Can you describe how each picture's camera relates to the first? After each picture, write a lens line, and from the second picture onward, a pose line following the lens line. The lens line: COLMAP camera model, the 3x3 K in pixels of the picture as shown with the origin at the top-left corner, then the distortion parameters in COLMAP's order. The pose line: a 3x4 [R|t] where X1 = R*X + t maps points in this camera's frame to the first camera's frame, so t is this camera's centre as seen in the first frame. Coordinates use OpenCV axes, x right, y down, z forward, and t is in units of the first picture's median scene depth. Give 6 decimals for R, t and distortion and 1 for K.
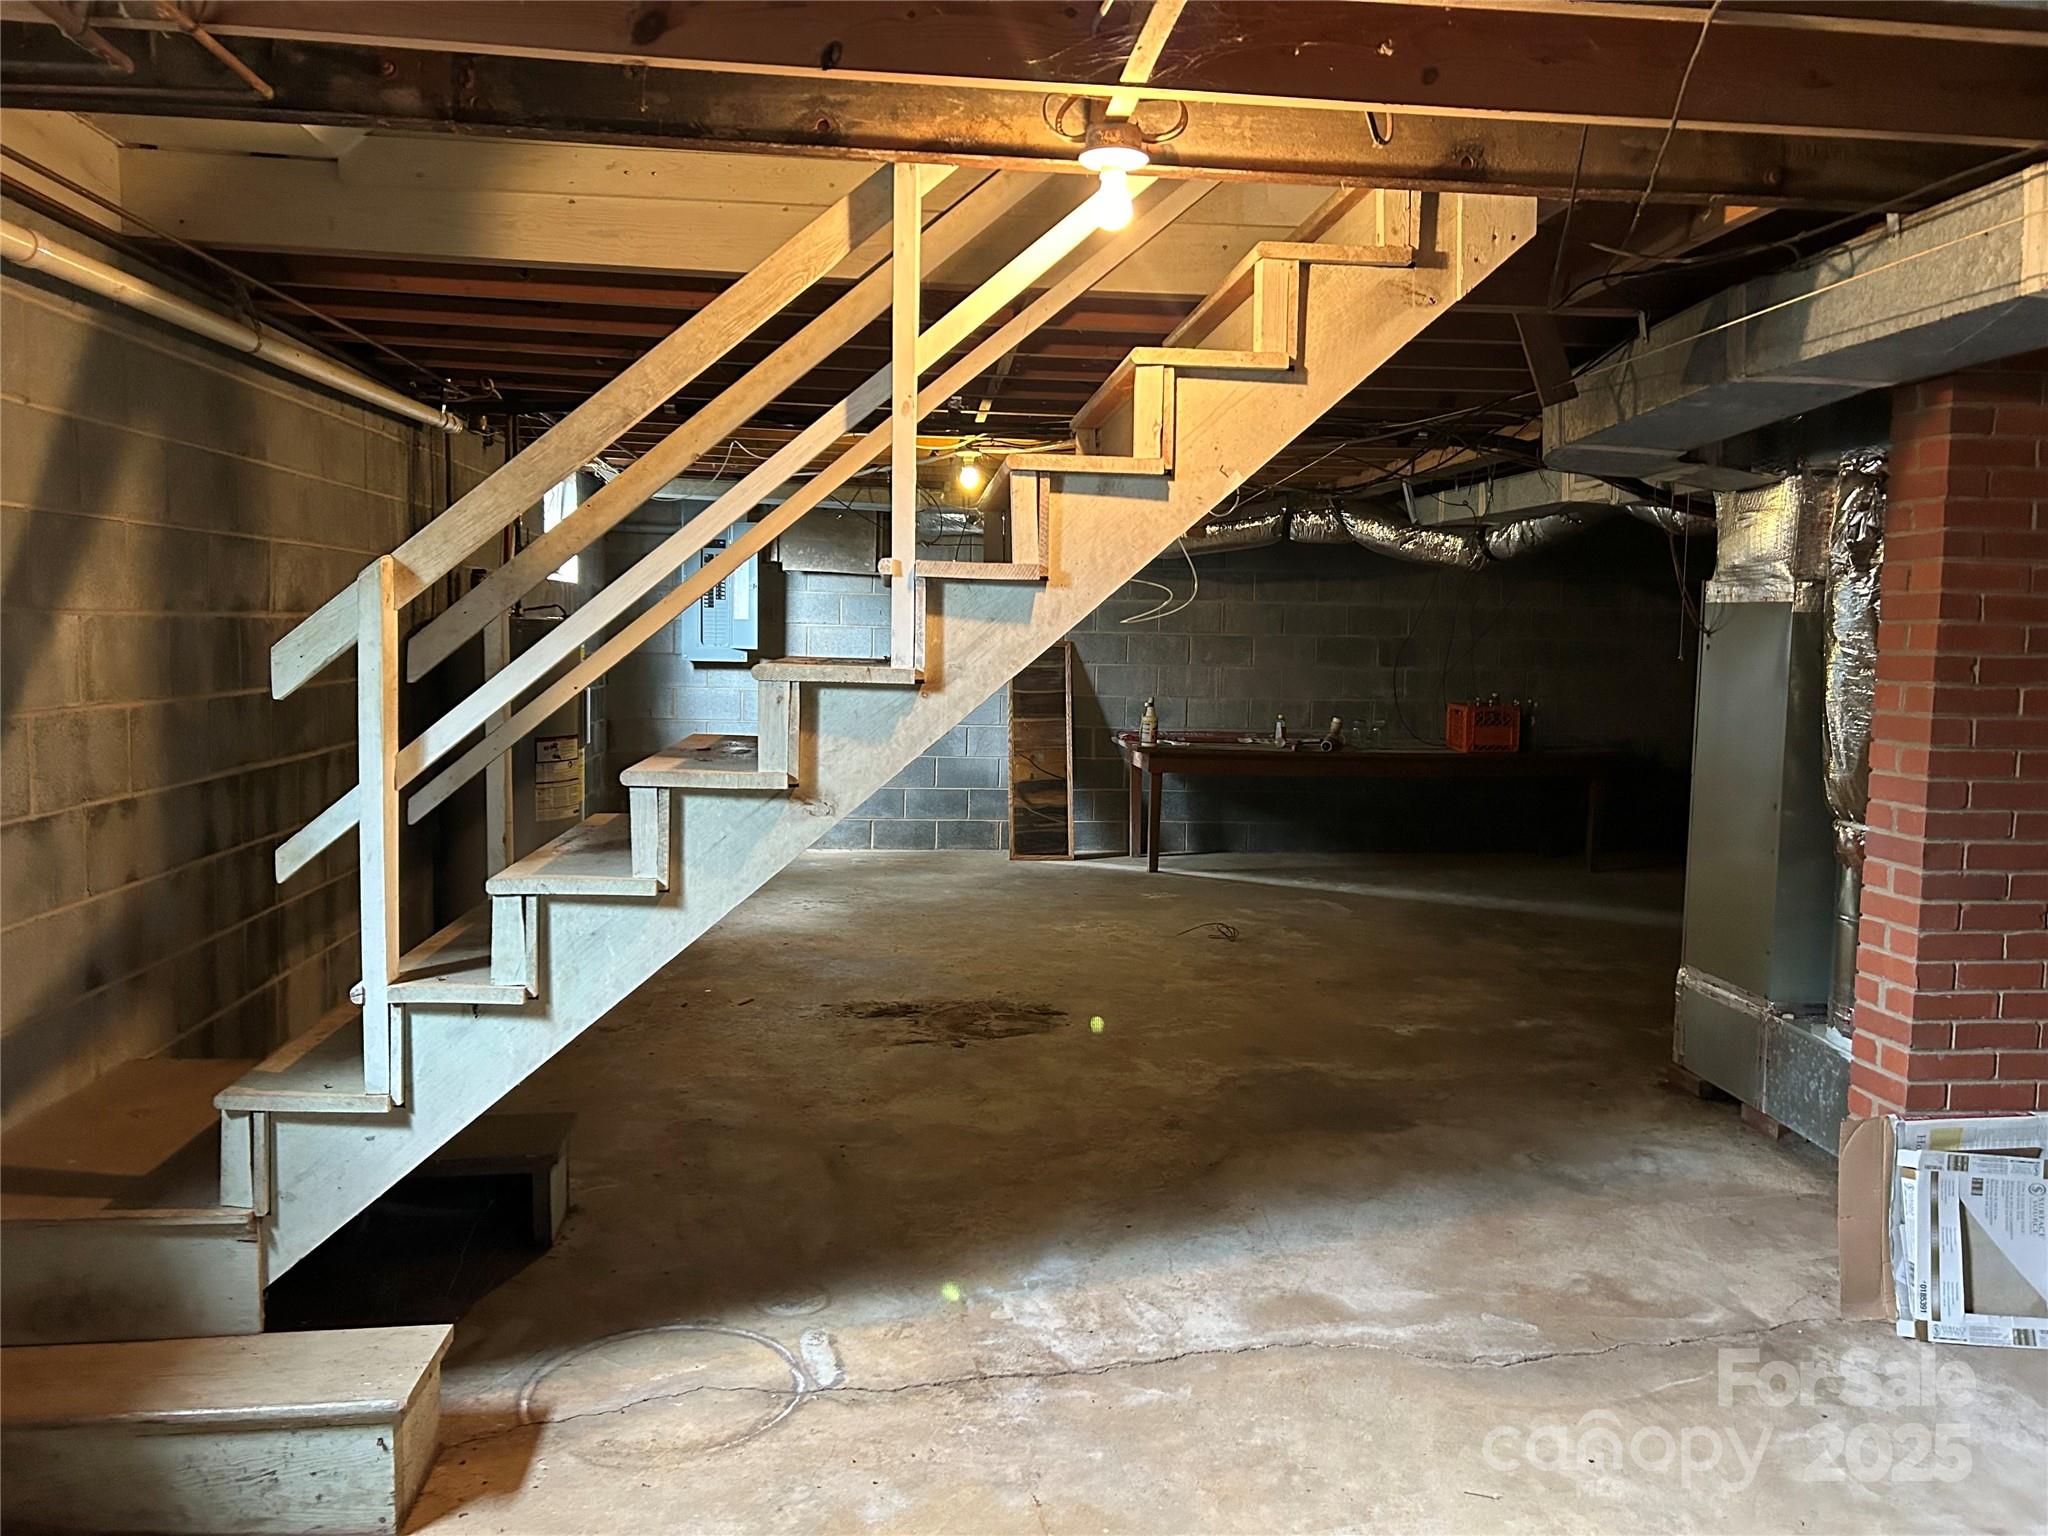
lens RADIAL K [[1562.1, 0, 1033.1], [0, 1562.1, 748.9], [0, 0, 1]] dist [0.055712, -0.051826]
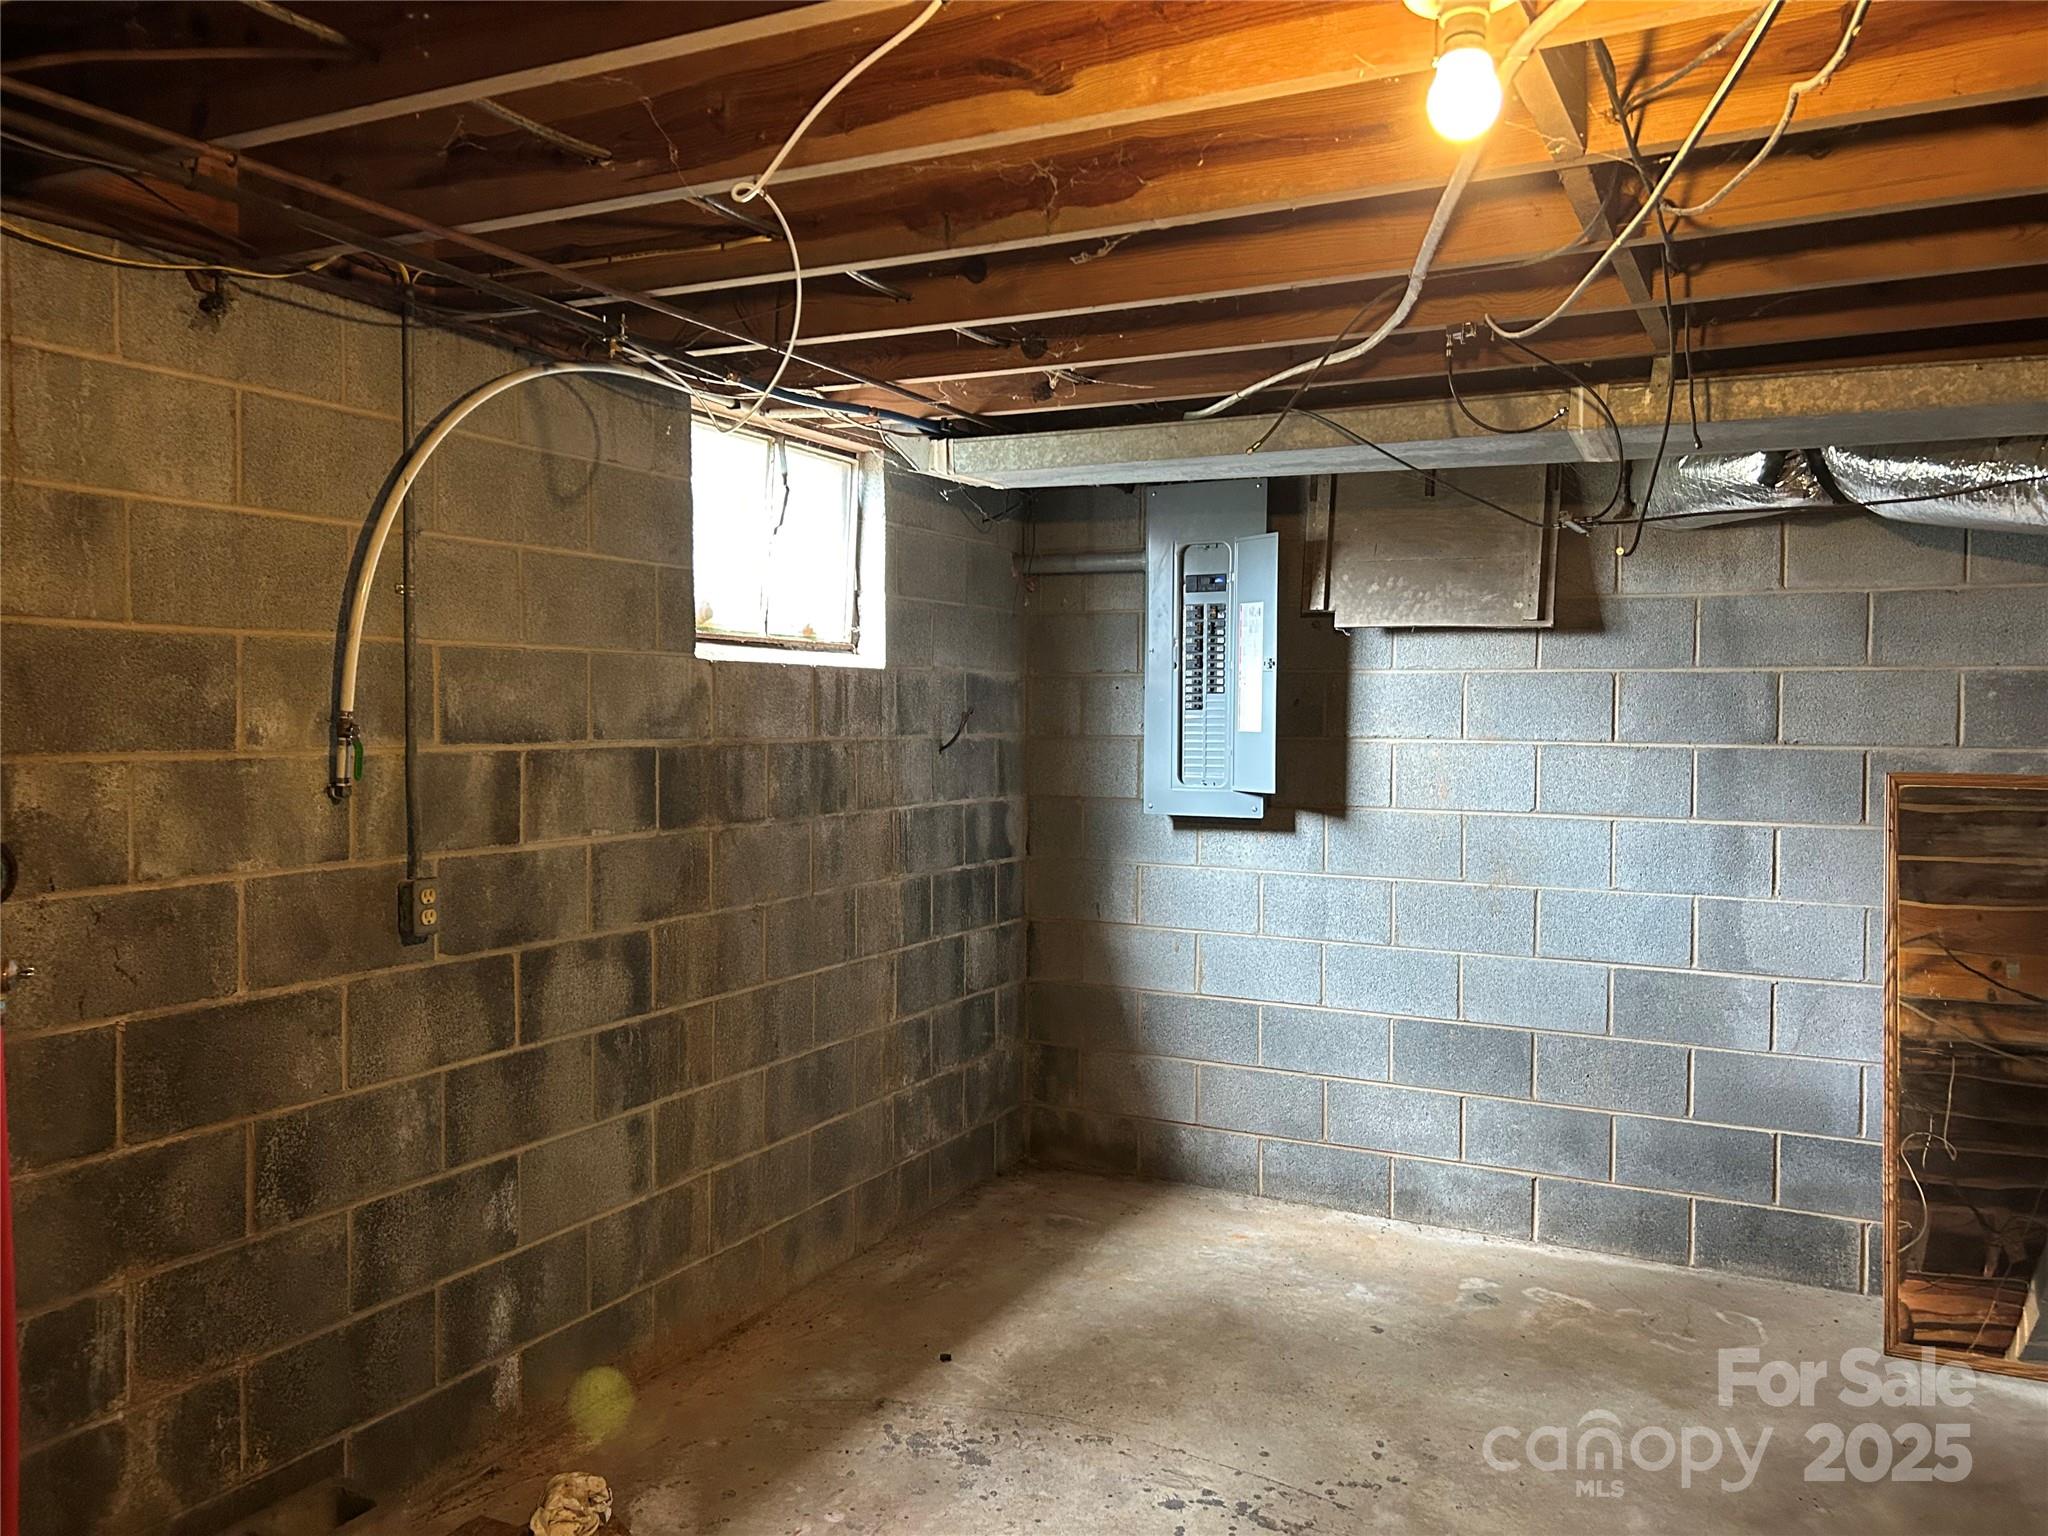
lens RADIAL K [[1562.1, 0, 1017.0], [0, 1562.1, 768.2], [0, 0, 1]] dist [0.055712, -0.051826]
pose [[0.831586, -0.002202, -0.555392, 0.028124], [-0.031199, 0.998228, -0.050670, -0.051062], [0.554519, 0.059464, 0.830044, 0.637500]]
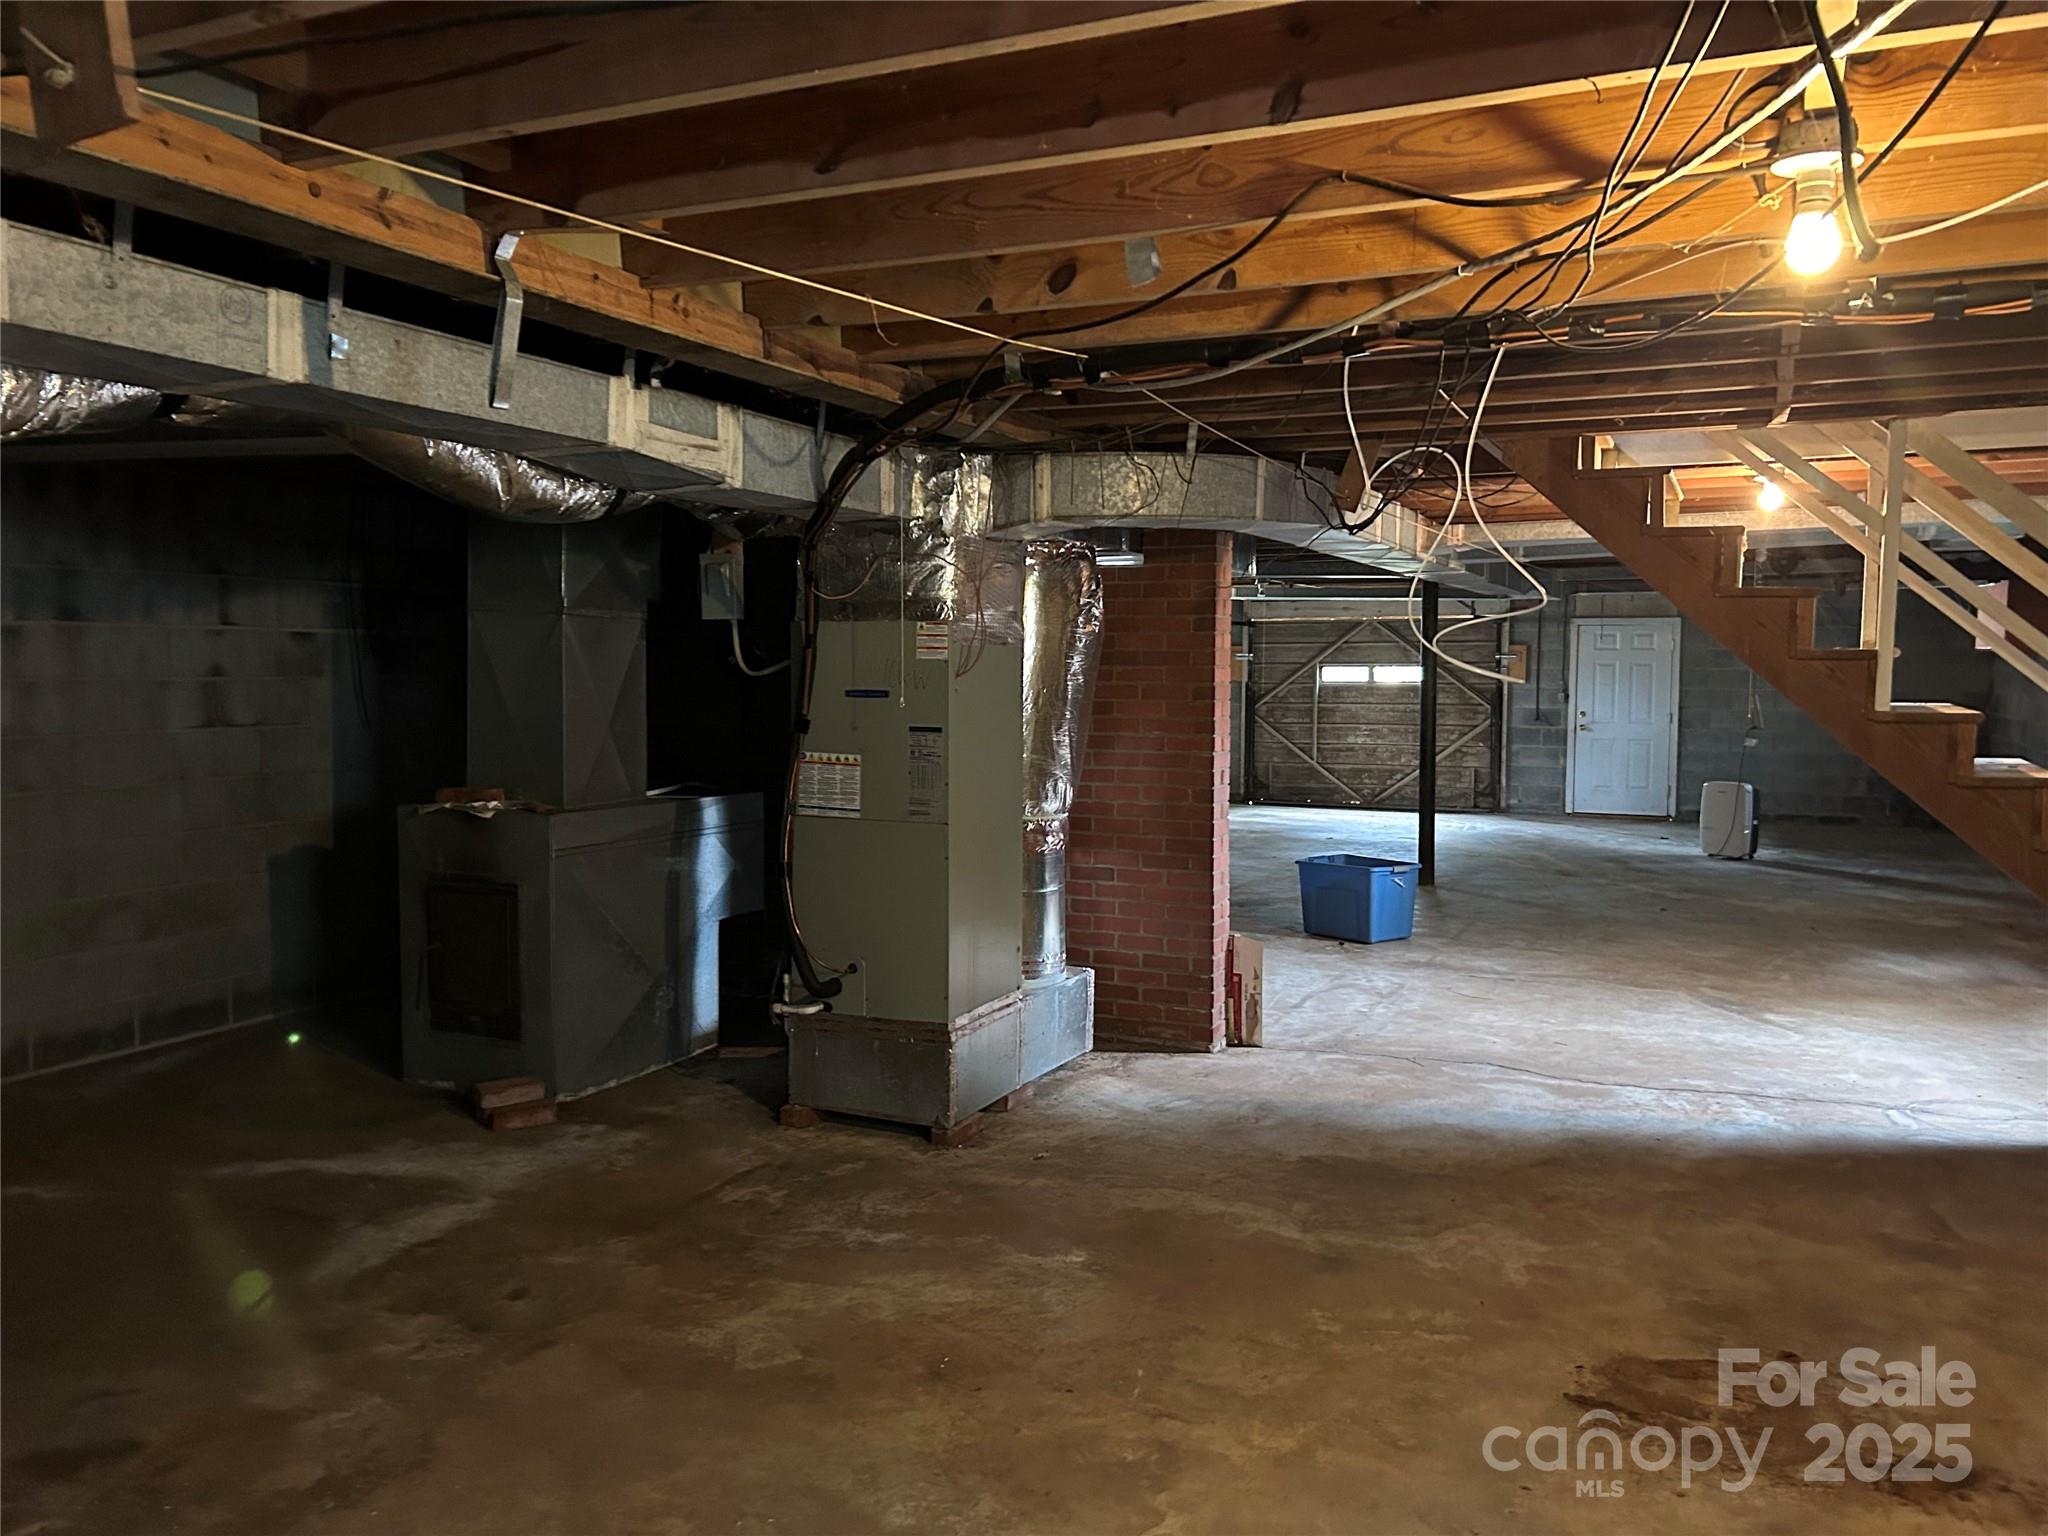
lens RADIAL K [[1562.1, 0, 1034.1], [0, 1562.1, 770.2], [0, 0, 1]] dist [0.055712, -0.051826]
pose [[-0.866011, -0.066478, 0.495586, -0.108867], [0.012645, 0.987894, 0.154613, -0.192201], [-0.499865, 0.140163, -0.854687, 2.129610]]
